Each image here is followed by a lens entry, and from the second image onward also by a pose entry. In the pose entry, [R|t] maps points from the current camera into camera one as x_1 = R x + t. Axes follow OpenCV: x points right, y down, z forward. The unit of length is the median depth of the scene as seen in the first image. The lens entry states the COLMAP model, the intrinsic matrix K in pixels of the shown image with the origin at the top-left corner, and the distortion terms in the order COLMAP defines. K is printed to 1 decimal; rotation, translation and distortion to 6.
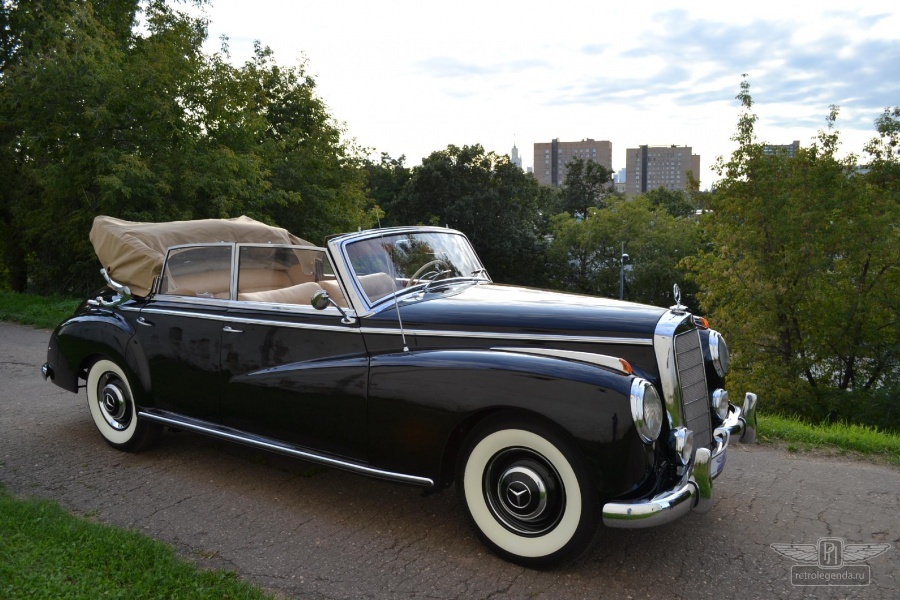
lens RADIAL K [[721.7, 0, 467.1], [0, 721.7, 302.9], [0, 0, 1]] dist [-0.094974, 0.002672]
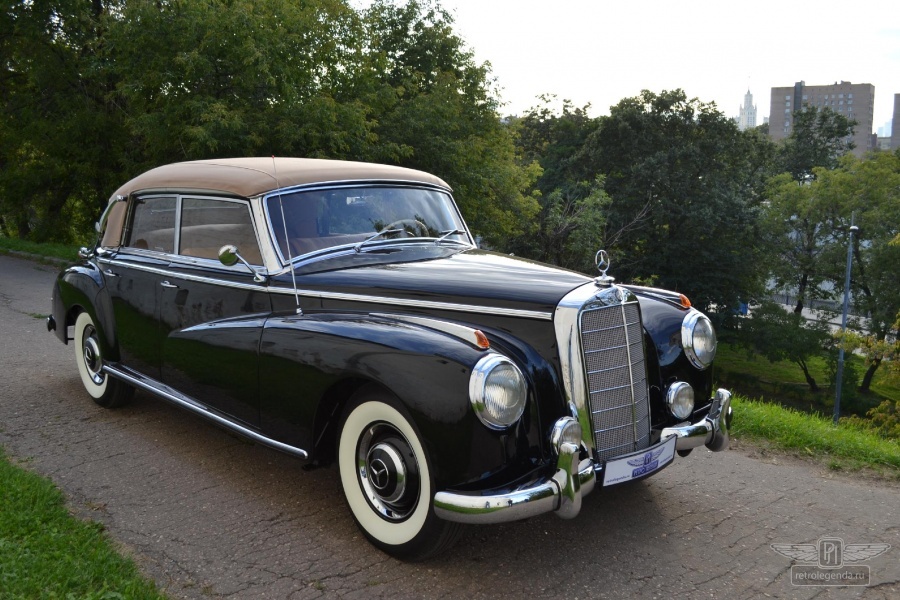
lens RADIAL K [[836.5, 0, 450.2], [0, 836.5, 320.3], [0, 0, 1]] dist [-0.070812, -0.000267]
pose [[0.966781, 0.050308, -0.250606, 0.229265], [-0.037087, 0.997673, 0.057206, 0.004437], [0.252901, -0.046012, 0.966397, 0.004625]]
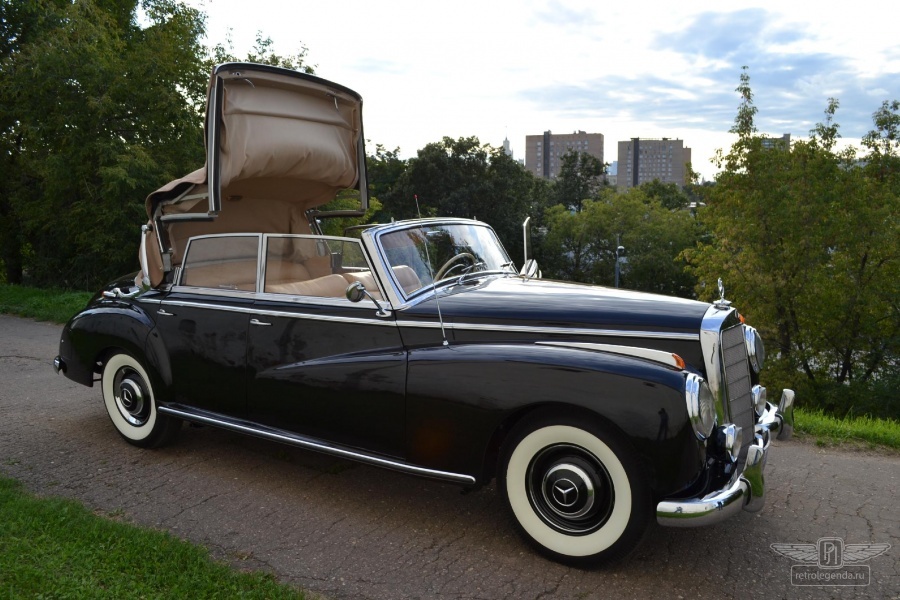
lens RADIAL K [[721.7, 0, 467.1], [0, 721.7, 302.9], [0, 0, 1]] dist [-0.094974, 0.002672]
pose [[0.999957, 0.000780, 0.009245, -0.039641], [-0.000878, 0.999943, 0.010670, -0.000535], [-0.009236, -0.010678, 0.999900, 0.017070]]
